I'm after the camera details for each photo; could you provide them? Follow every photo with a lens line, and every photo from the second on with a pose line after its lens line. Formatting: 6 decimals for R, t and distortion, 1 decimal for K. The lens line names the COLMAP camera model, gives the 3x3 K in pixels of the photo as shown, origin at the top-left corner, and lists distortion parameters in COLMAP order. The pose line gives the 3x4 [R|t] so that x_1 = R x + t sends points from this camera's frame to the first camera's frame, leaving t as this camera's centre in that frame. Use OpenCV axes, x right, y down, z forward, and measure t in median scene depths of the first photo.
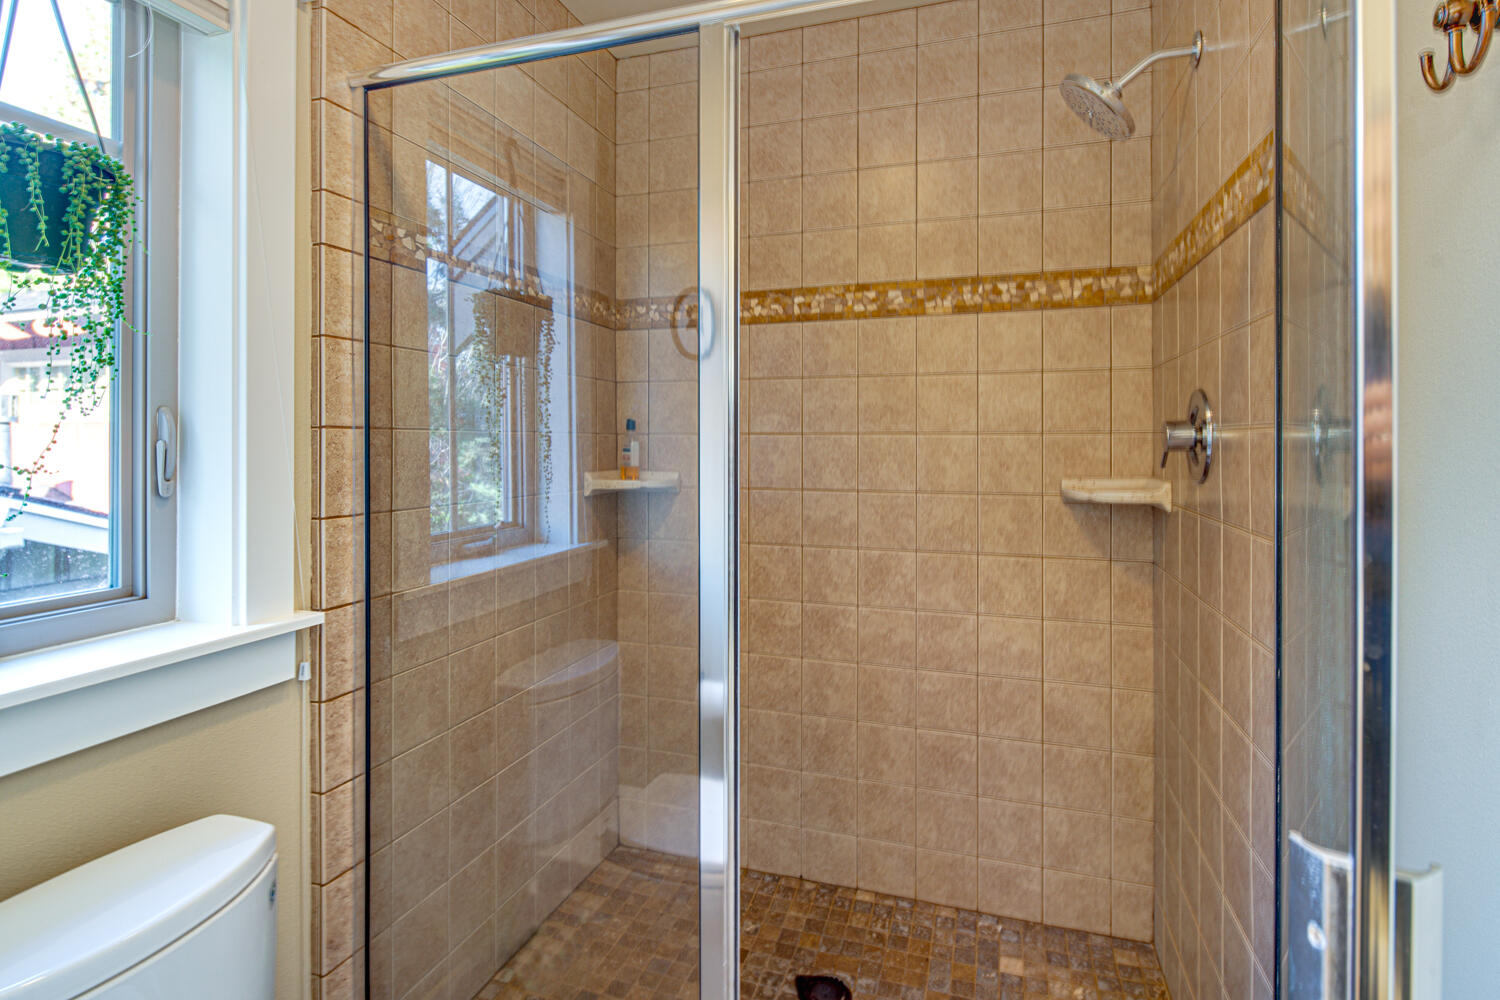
lens RADIAL K [[756.6, 0, 750.8], [0, 756.6, 446.4], [0, 0, 1]] dist [0.002069, -0.003675]
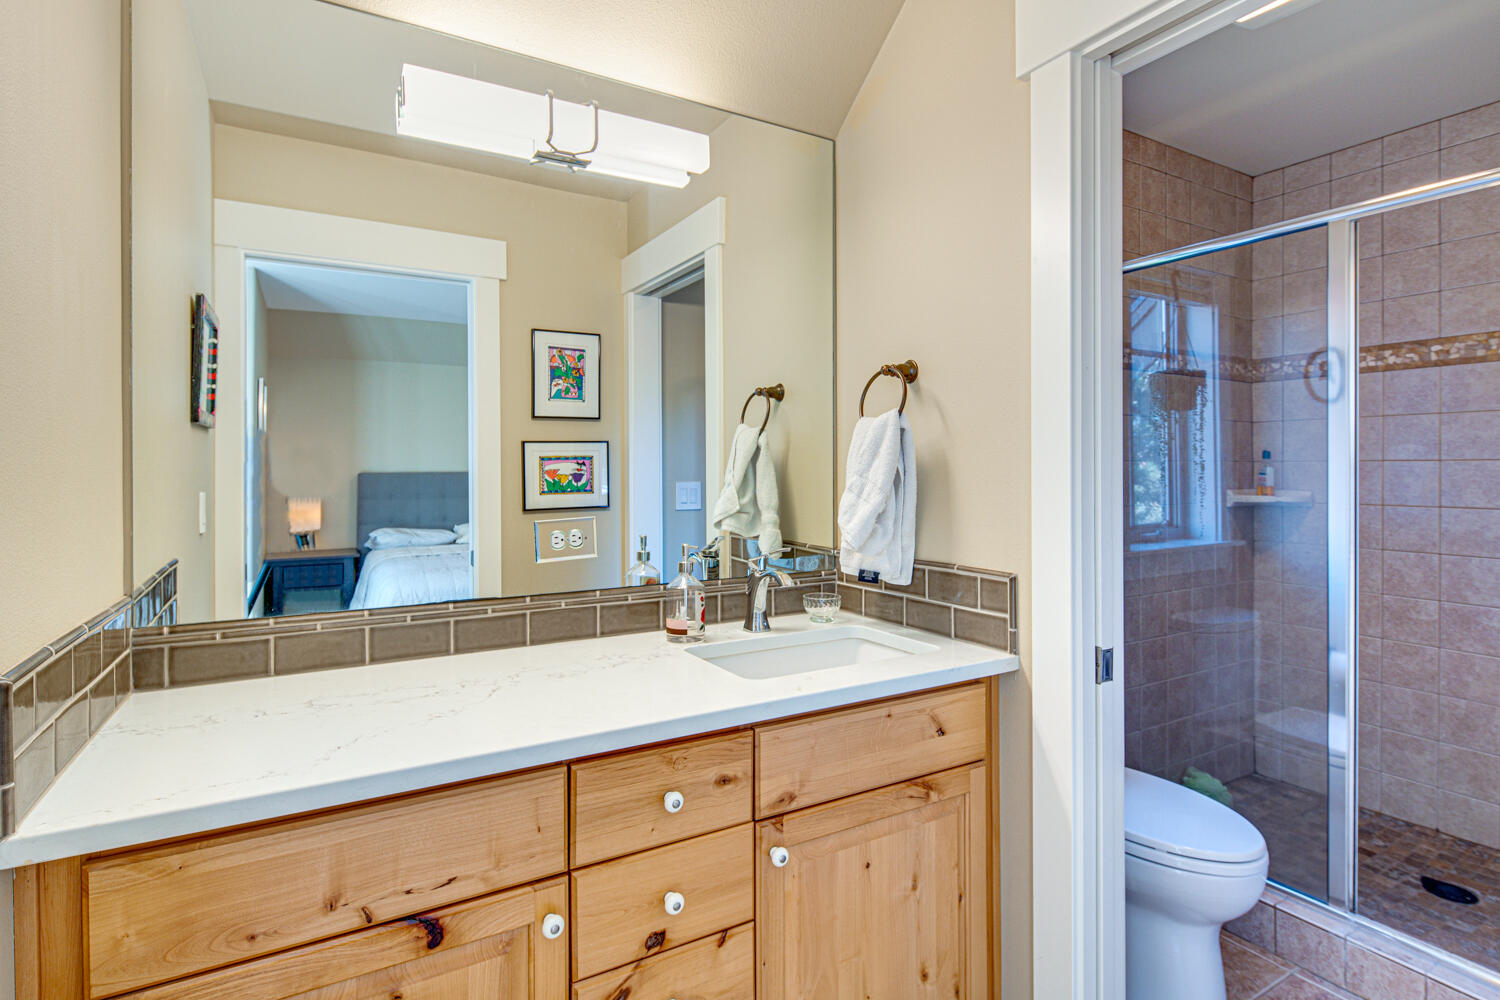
lens RADIAL K [[756.6, 0, 742.9], [0, 756.6, 473.0], [0, 0, 1]] dist [0.002069, -0.003675]
pose [[0.739865, 0.000202, -0.672755, 0.056658], [-0.000252, 1.000000, 0.000024, 0.003677], [0.672755, 0.000152, 0.739865, -0.620422]]
